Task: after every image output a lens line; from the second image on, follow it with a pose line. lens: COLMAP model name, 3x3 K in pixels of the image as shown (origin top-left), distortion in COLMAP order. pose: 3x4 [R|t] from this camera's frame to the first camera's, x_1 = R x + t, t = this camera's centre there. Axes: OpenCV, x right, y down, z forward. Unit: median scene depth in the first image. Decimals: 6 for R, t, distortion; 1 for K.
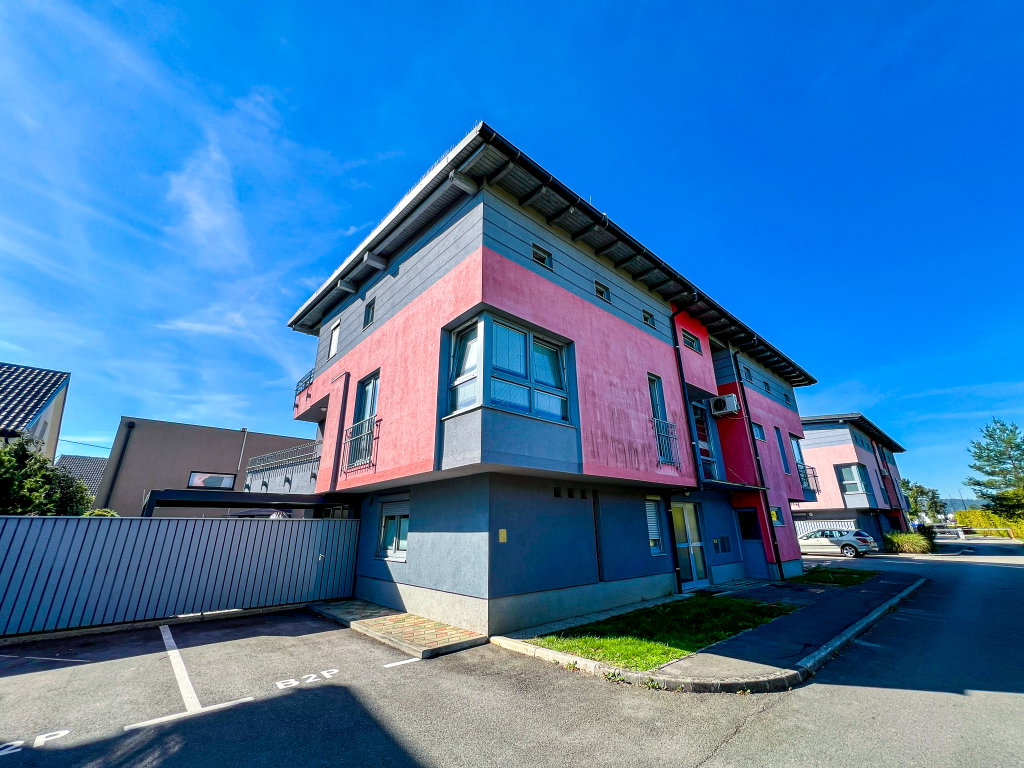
lens RADIAL K [[407.8, 0, 510.2], [0, 407.8, 380.8], [0, 0, 1]] dist [-0.001359, -0.000256]
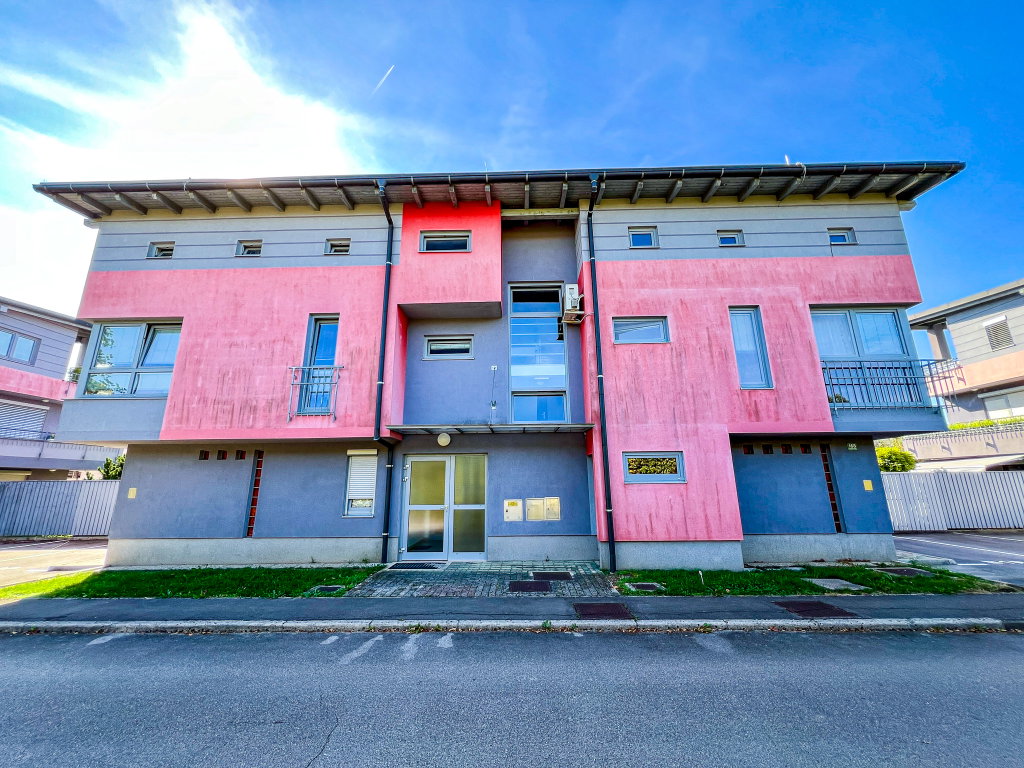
lens RADIAL K [[407.8, 0, 510.2], [0, 407.8, 380.8], [0, 0, 1]] dist [-0.001359, -0.000256]
pose [[0.739424, -0.162180, -0.653414, 1.369883], [0.232306, 0.972404, 0.021530, 0.226677], [0.631891, -0.167712, 0.756695, 0.665920]]
